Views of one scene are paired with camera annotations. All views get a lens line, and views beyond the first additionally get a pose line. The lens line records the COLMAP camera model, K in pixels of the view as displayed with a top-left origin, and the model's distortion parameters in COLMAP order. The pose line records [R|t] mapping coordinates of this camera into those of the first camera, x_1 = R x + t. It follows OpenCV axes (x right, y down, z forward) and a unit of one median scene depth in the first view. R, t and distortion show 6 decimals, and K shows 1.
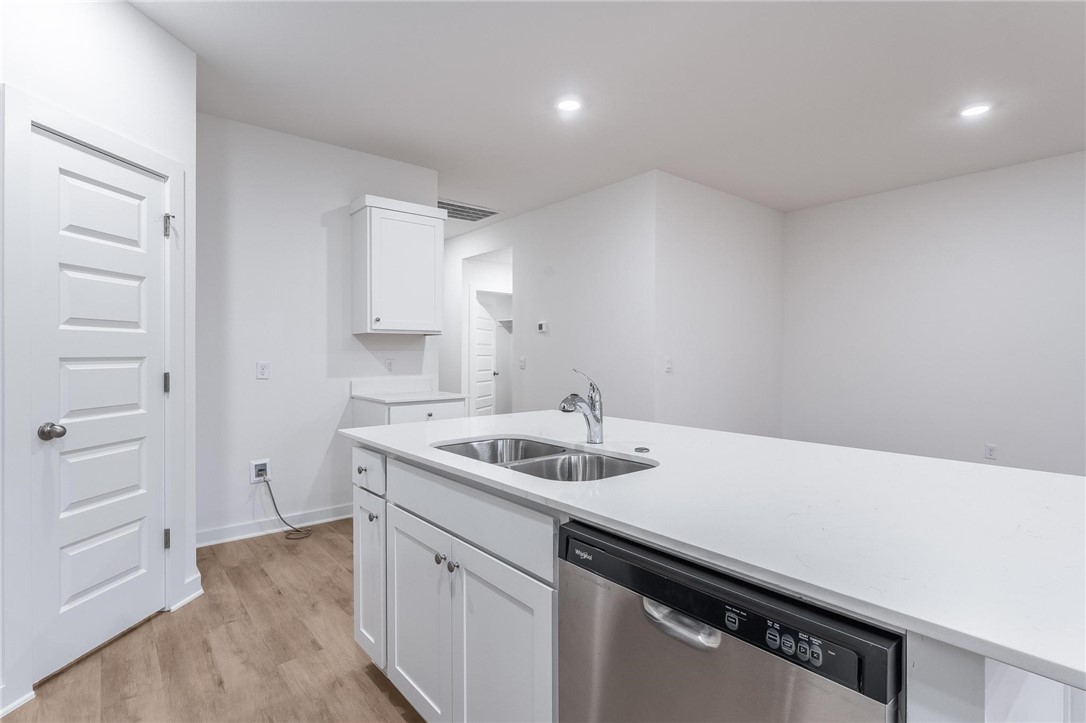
lens RADIAL K [[533.6, 0, 541.9], [0, 533.6, 354.5], [0, 0, 1]] dist [-0.005465, 0.000605]
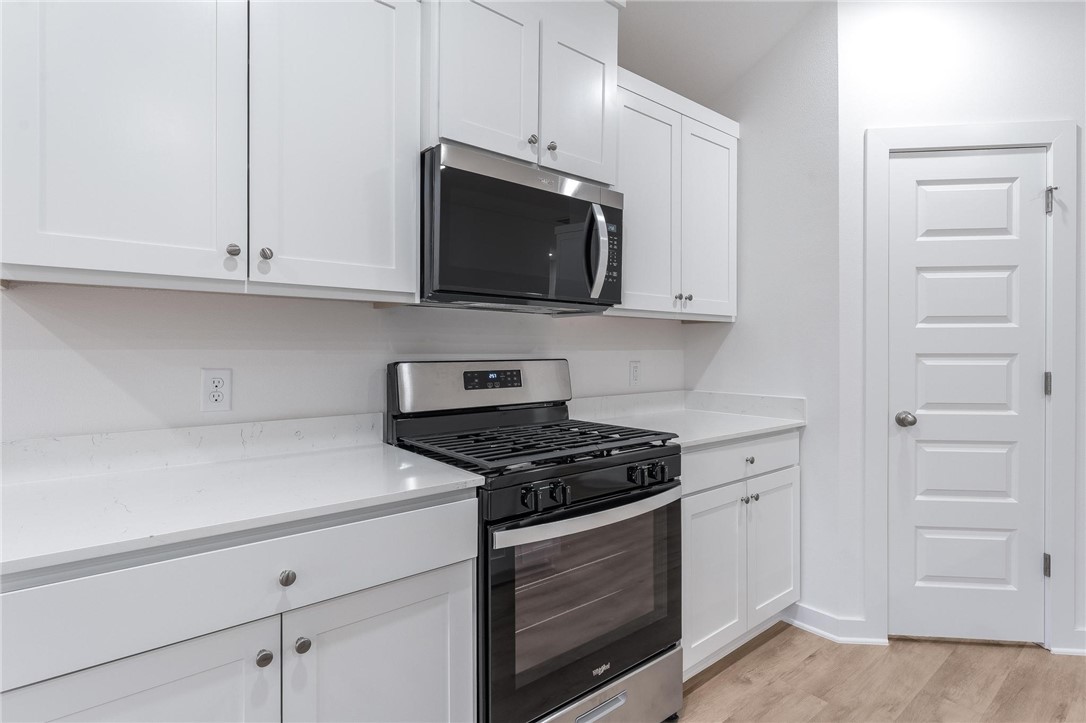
lens RADIAL K [[533.6, 0, 540.8], [0, 533.6, 350.8], [0, 0, 1]] dist [-0.005465, 0.000605]
pose [[-0.014124, 0.003537, -0.999894, 0.184671], [-0.002665, 0.999990, 0.003575, -0.001412], [0.999897, 0.002715, -0.014114, 0.216974]]
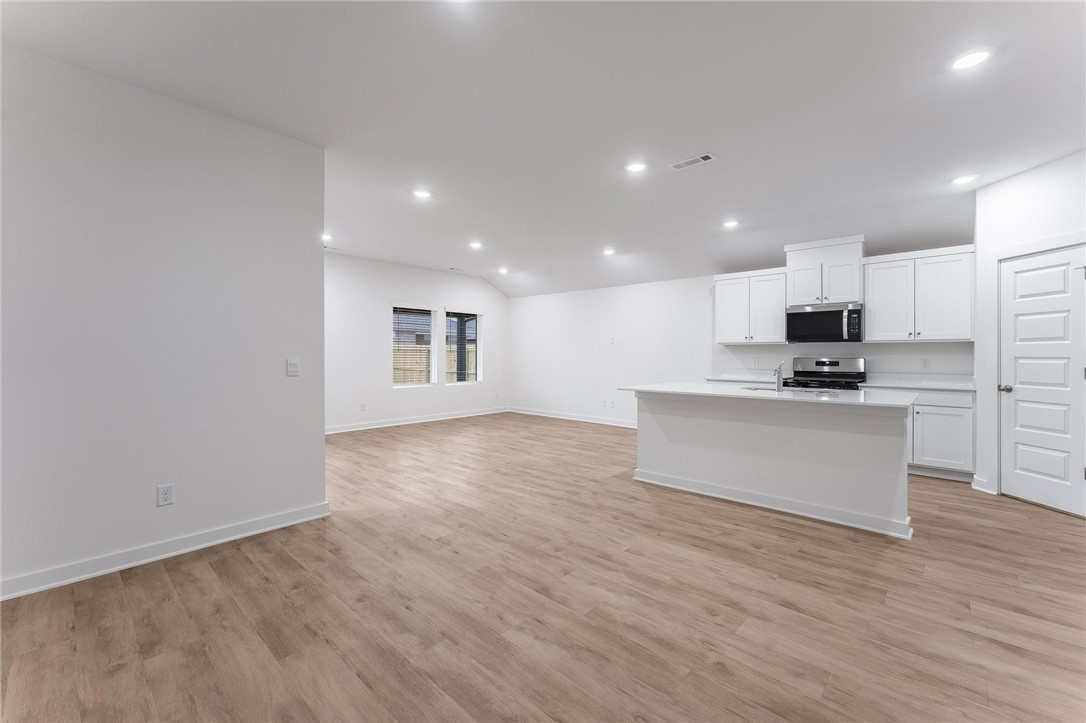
lens RADIAL K [[440.1, 0, 543.7], [0, 440.1, 356.6], [0, 0, 1]] dist [0.001273, 0.000171]
pose [[-0.992638, 0.002763, -0.121091, 1.162587], [0.001686, 0.999958, 0.008996, -0.013888], [0.121111, 0.008725, -0.992601, 2.356145]]
